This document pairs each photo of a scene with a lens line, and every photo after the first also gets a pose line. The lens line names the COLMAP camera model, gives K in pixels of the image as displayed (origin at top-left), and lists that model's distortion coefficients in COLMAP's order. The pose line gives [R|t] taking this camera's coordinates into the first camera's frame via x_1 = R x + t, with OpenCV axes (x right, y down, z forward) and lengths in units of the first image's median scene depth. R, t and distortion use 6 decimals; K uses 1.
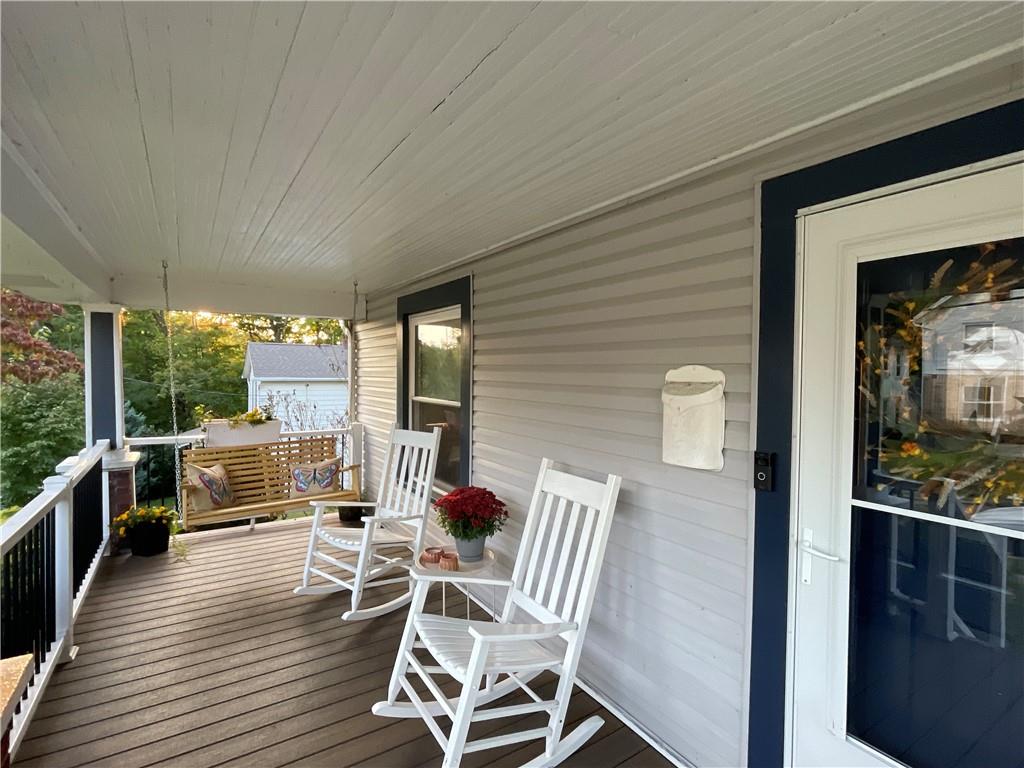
lens RADIAL K [[505.5, 0, 514.3], [0, 505.5, 385.2], [0, 0, 1]] dist [0.003136, 0.000514]
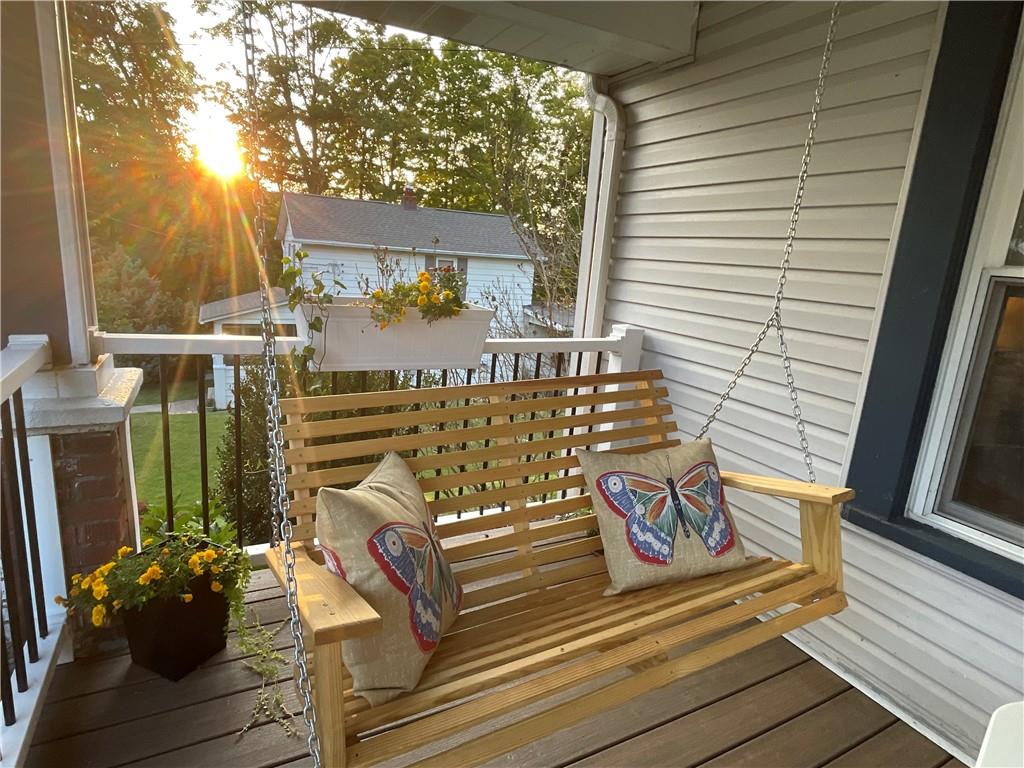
lens RADIAL K [[566.3, 0, 509.1], [0, 566.3, 380.3], [0, 0, 1]] dist [0.004174, -0.000051]
pose [[0.993926, 0.082049, -0.073345, -0.472415], [-0.066858, 0.979549, 0.189774, 0.045381], [0.087416, -0.183718, 0.979084, 0.660176]]
